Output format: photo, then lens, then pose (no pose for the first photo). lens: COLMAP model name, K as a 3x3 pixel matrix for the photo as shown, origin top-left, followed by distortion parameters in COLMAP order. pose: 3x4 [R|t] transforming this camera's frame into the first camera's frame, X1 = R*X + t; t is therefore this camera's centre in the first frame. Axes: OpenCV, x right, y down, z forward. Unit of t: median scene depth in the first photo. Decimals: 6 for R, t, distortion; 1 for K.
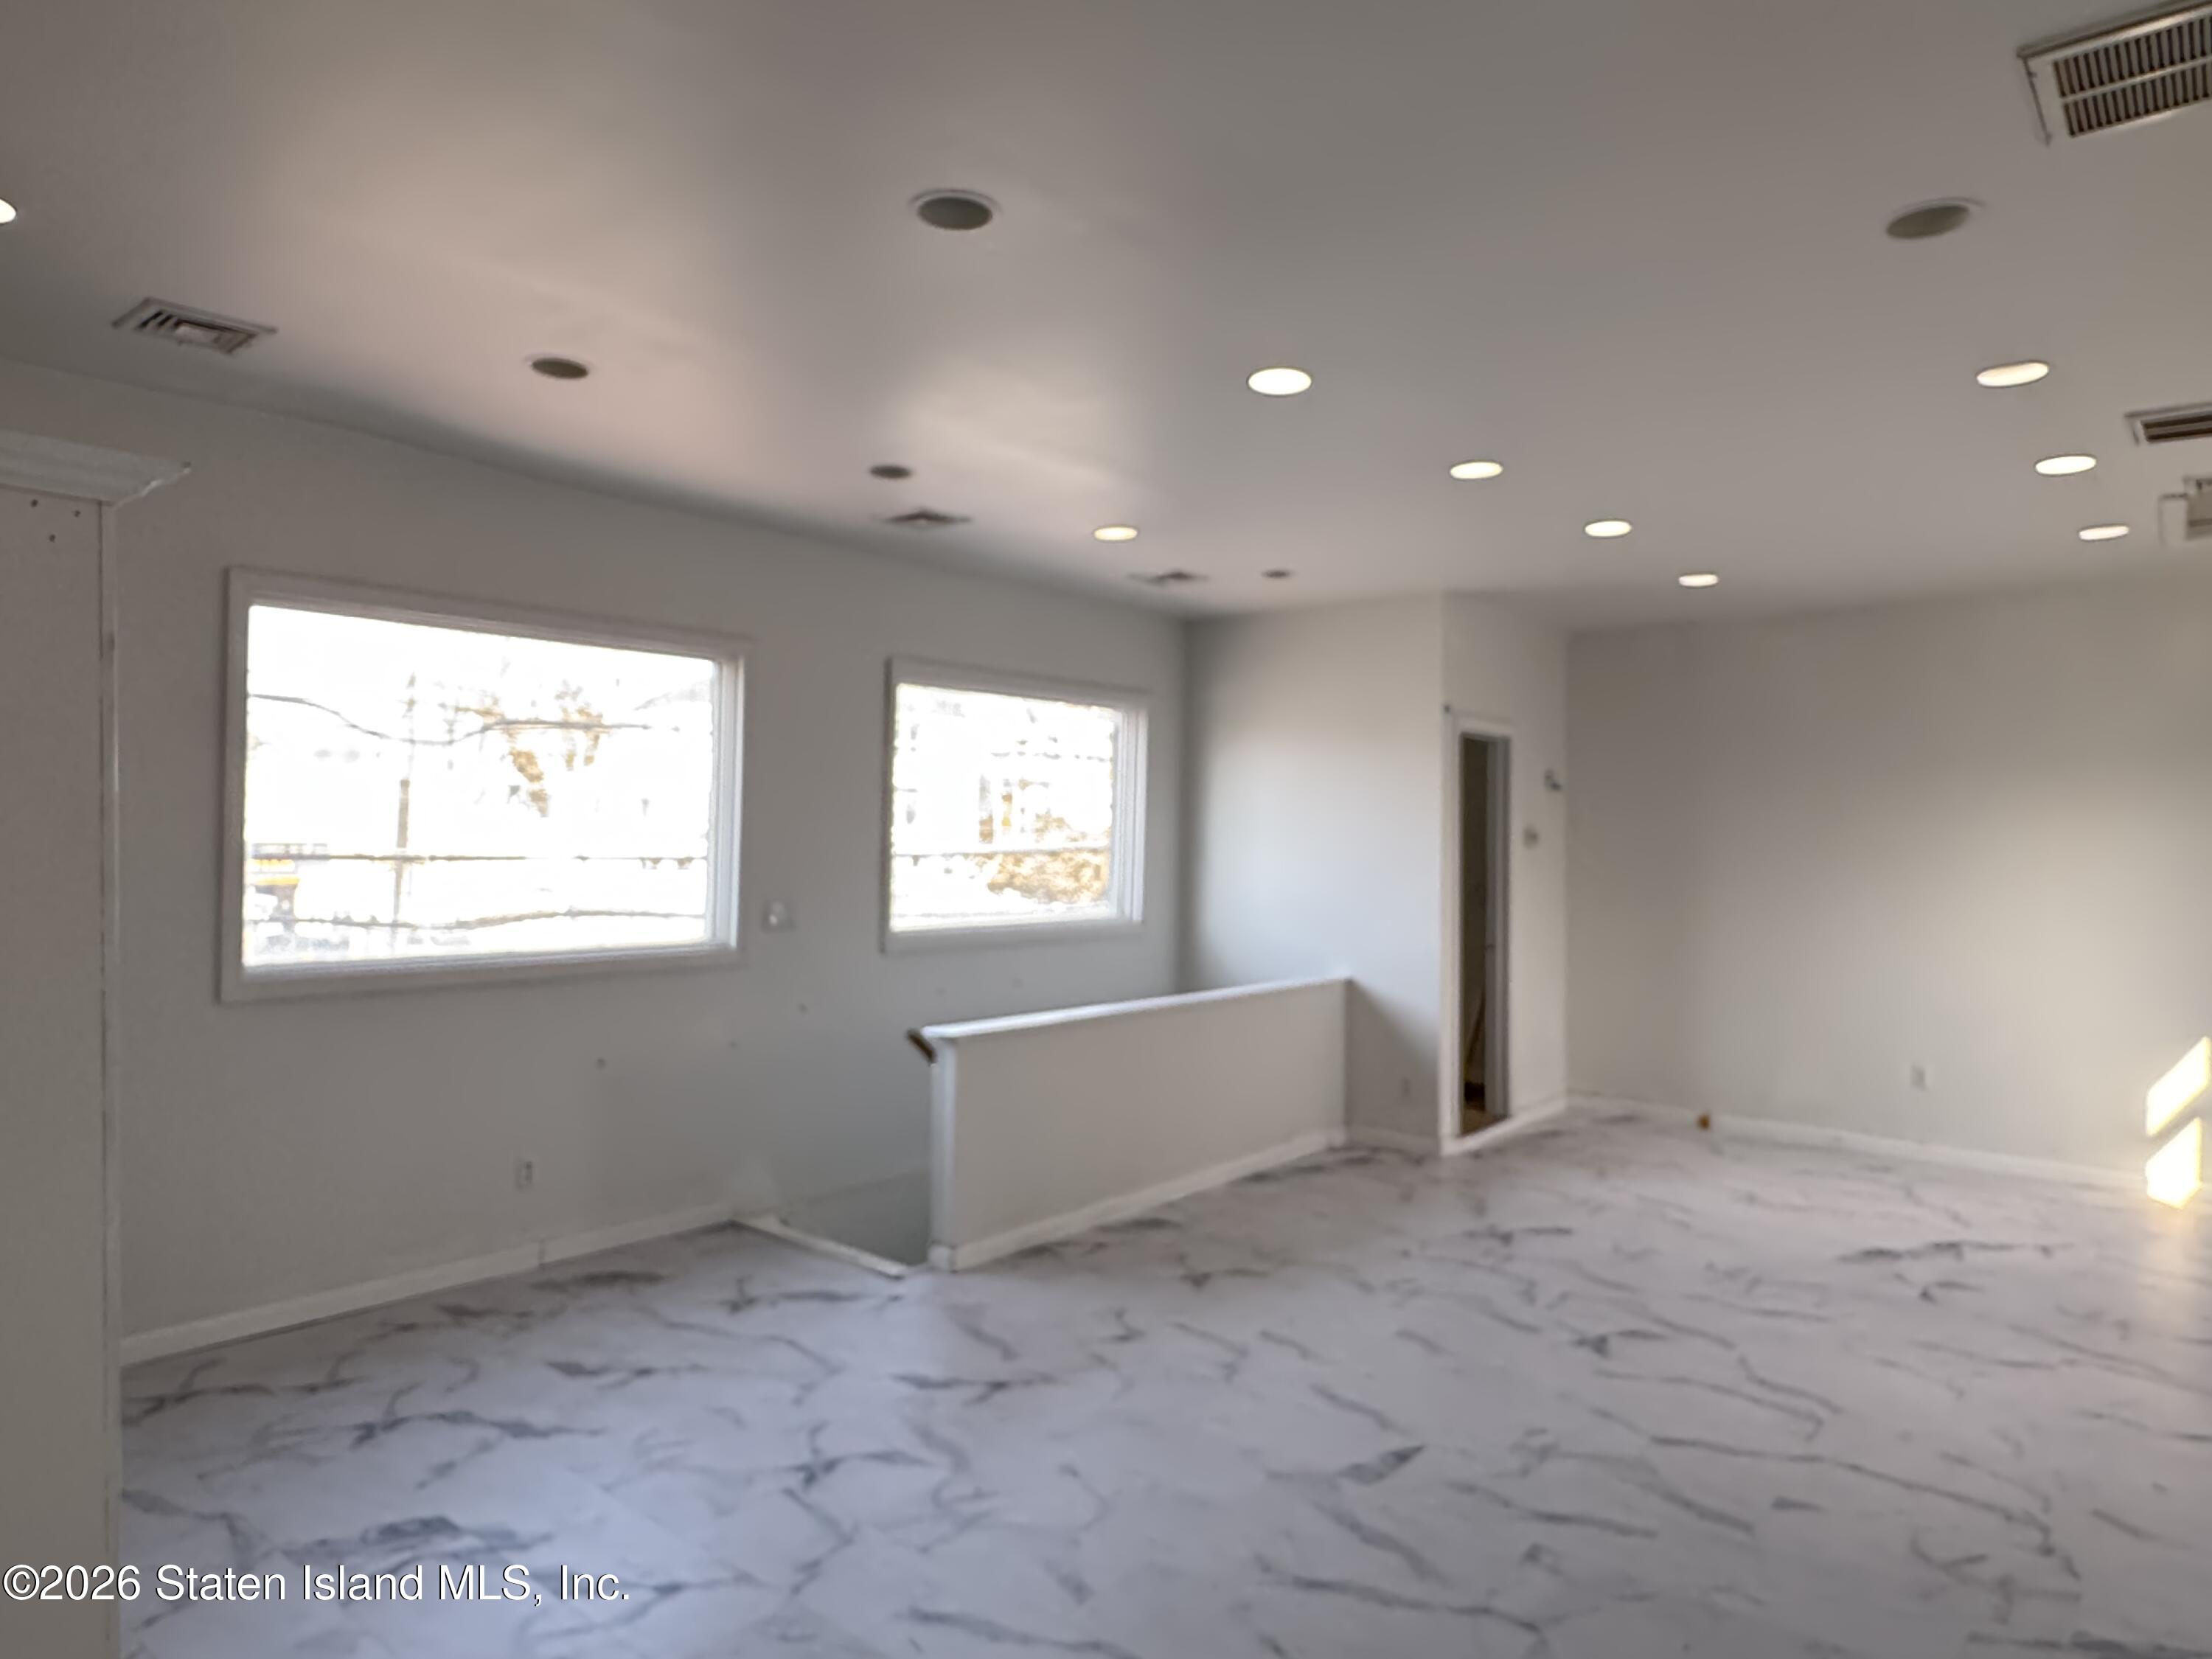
lens RADIAL K [[1395.9, 0, 1088.4], [0, 1395.9, 799.9], [0, 0, 1]] dist [-0.001406, 0.001218]
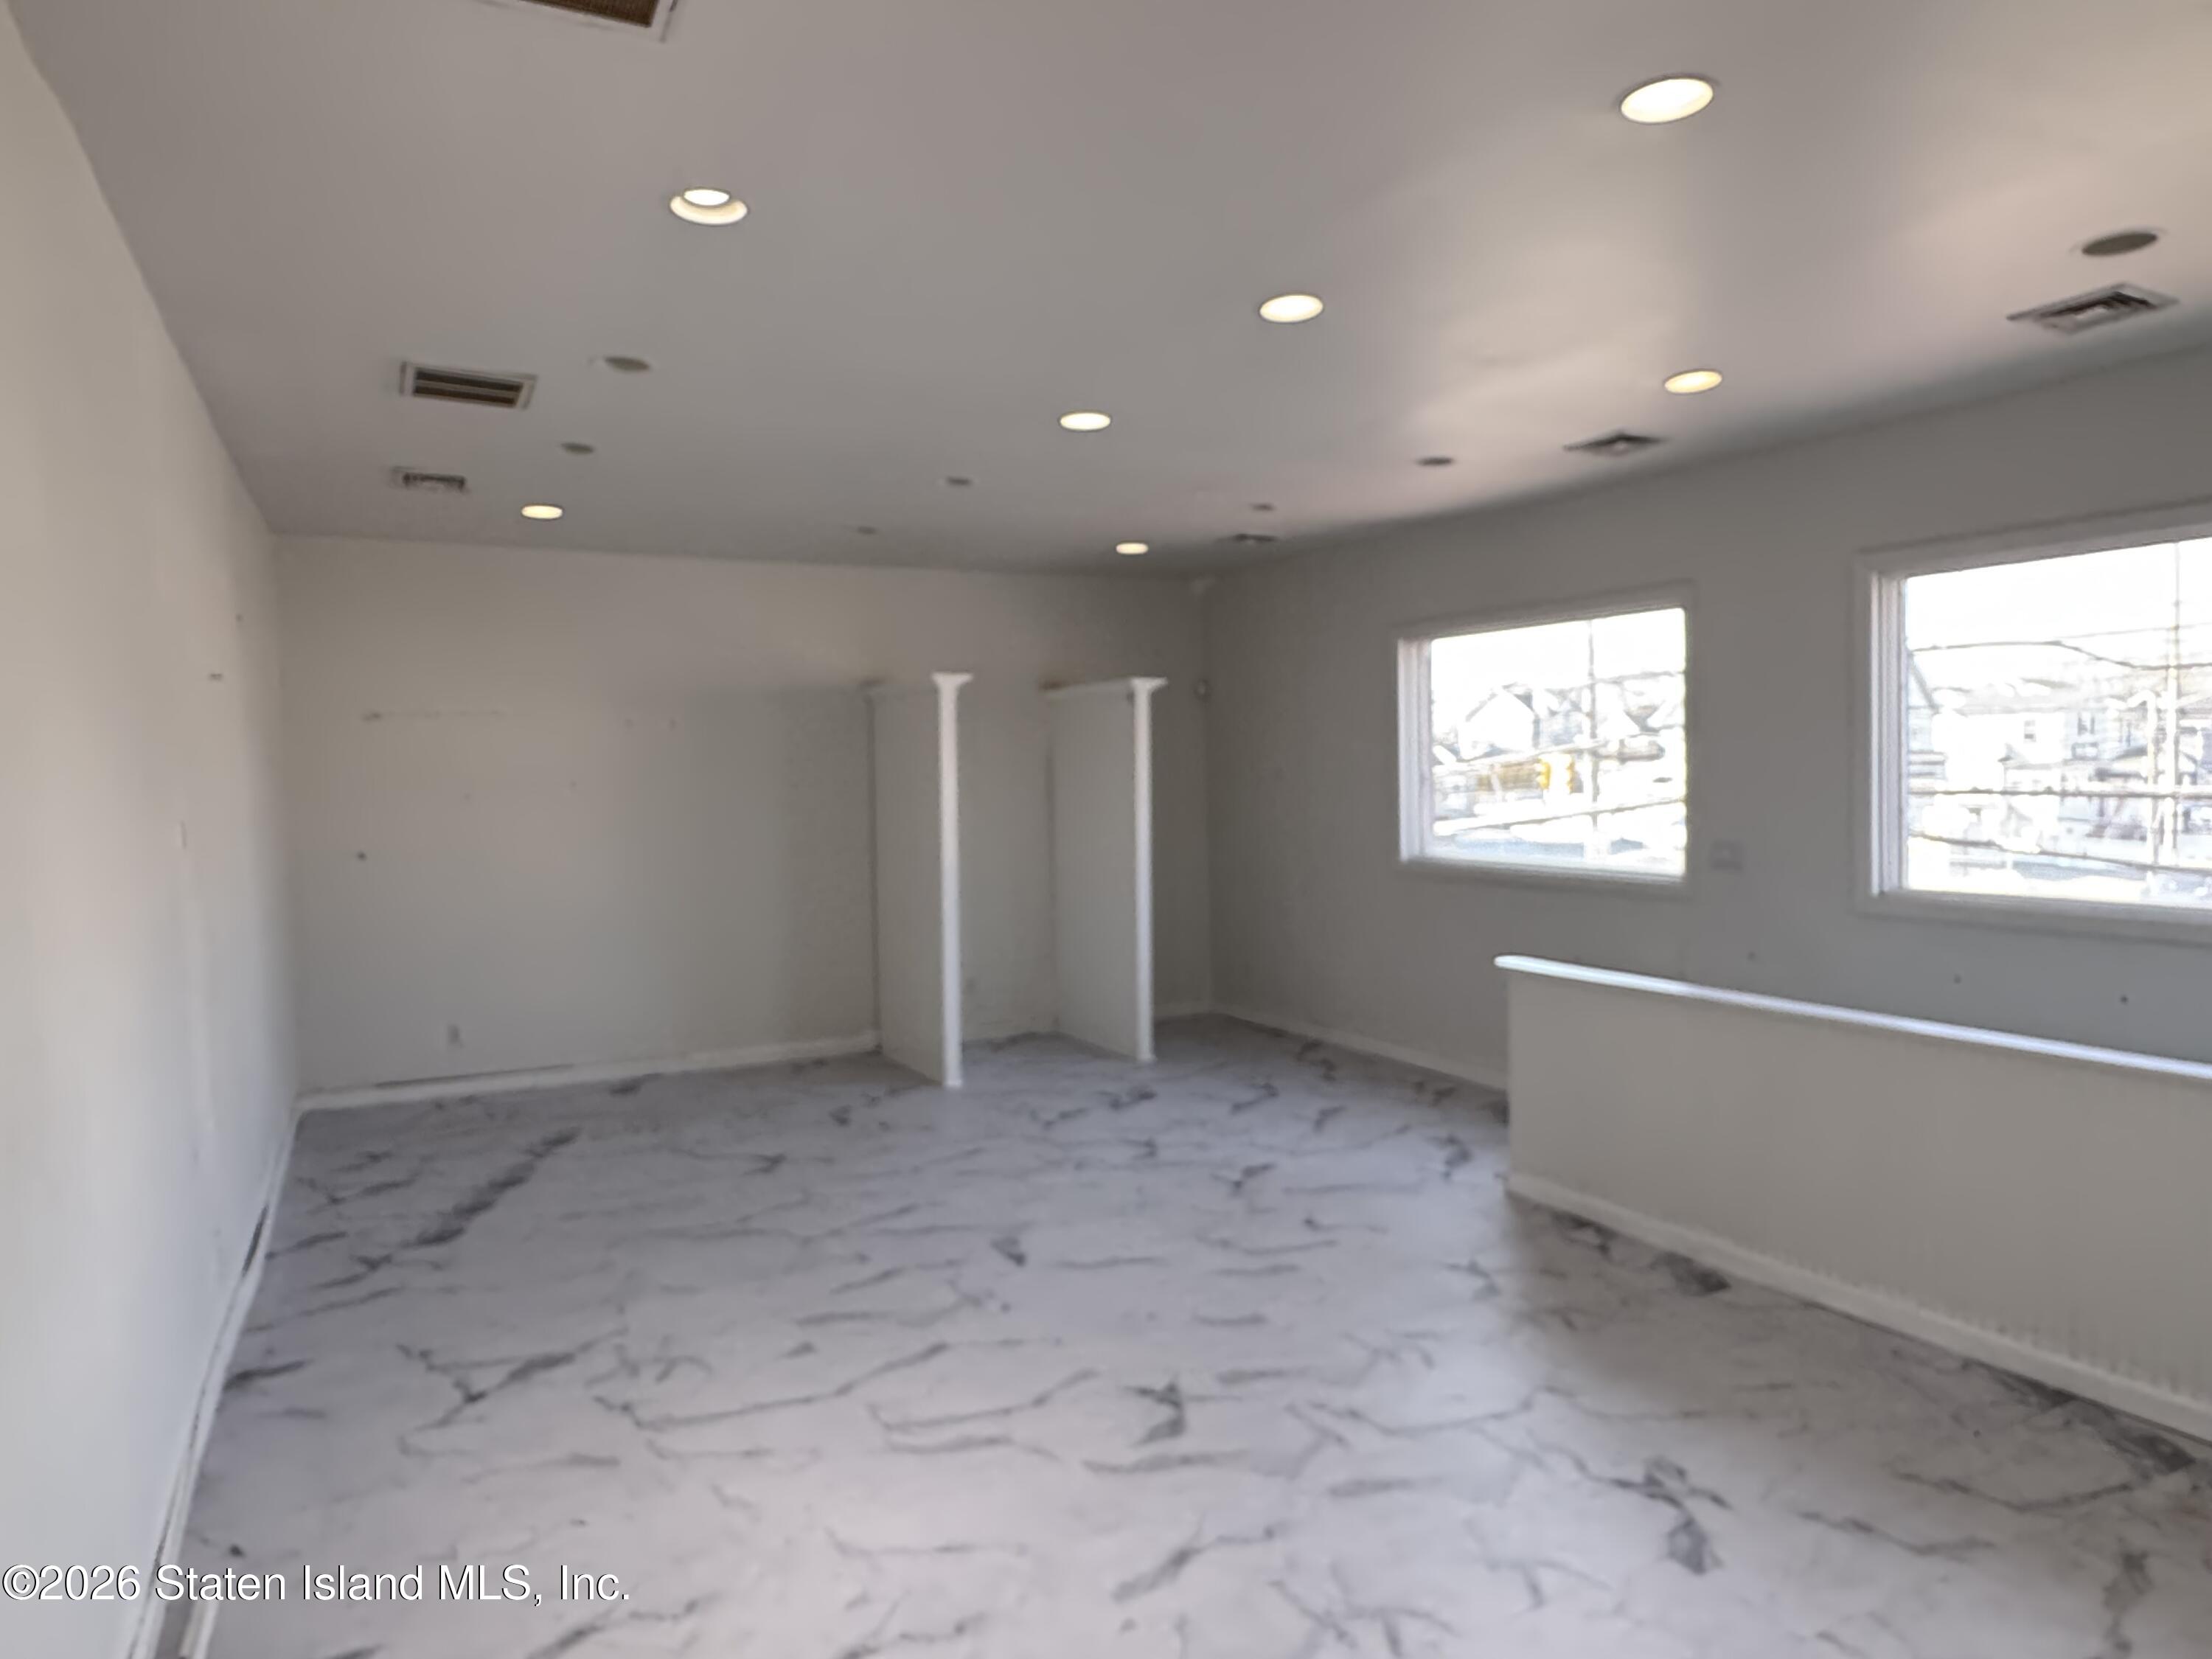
lens RADIAL K [[1395.9, 0, 1088.4], [0, 1395.9, 799.9], [0, 0, 1]] dist [-0.001406, 0.001218]
pose [[-0.392869, 0.010885, -0.919530, 1.284847], [0.031688, 0.999496, -0.001707, 0.047447], [0.919048, -0.029808, -0.393016, 1.471222]]
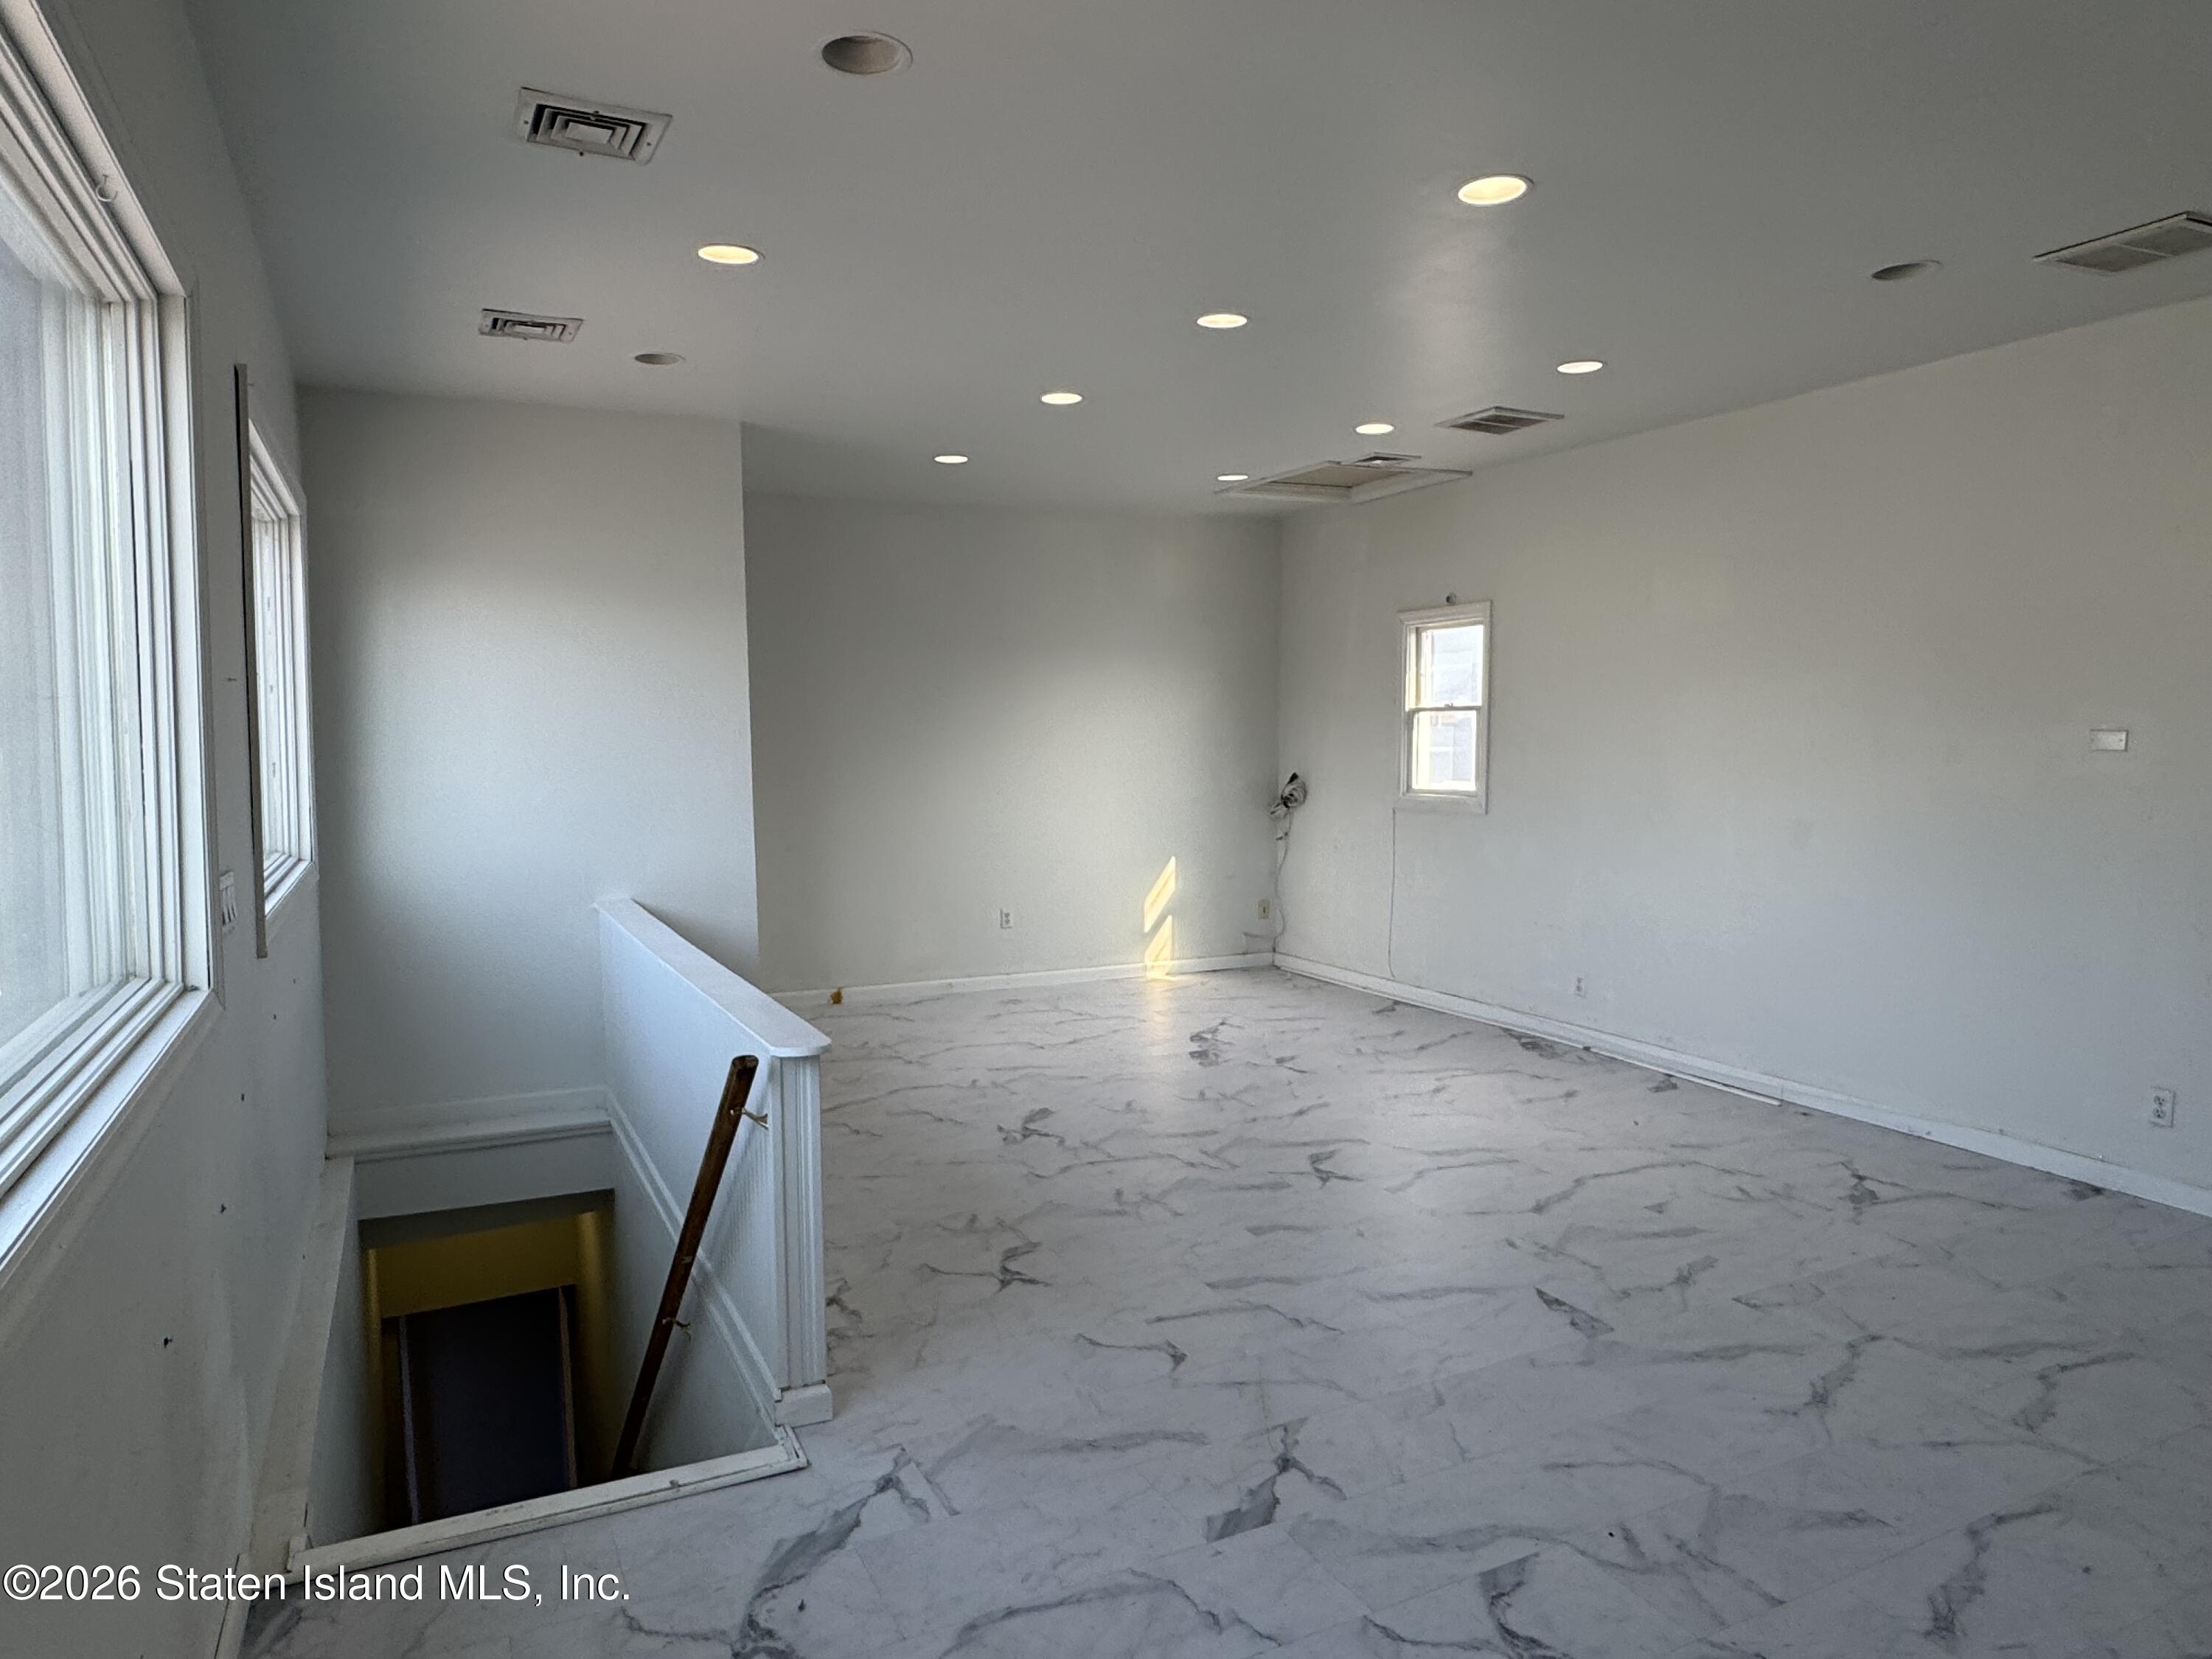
lens RADIAL K [[1395.9, 0, 1088.4], [0, 1395.9, 799.9], [0, 0, 1]] dist [-0.001406, 0.001218]
pose [[0.403097, -0.066715, 0.912722, -0.786358], [-0.008738, 0.997013, 0.076735, 0.016680], [-0.915116, -0.038907, 0.401310, 0.849936]]
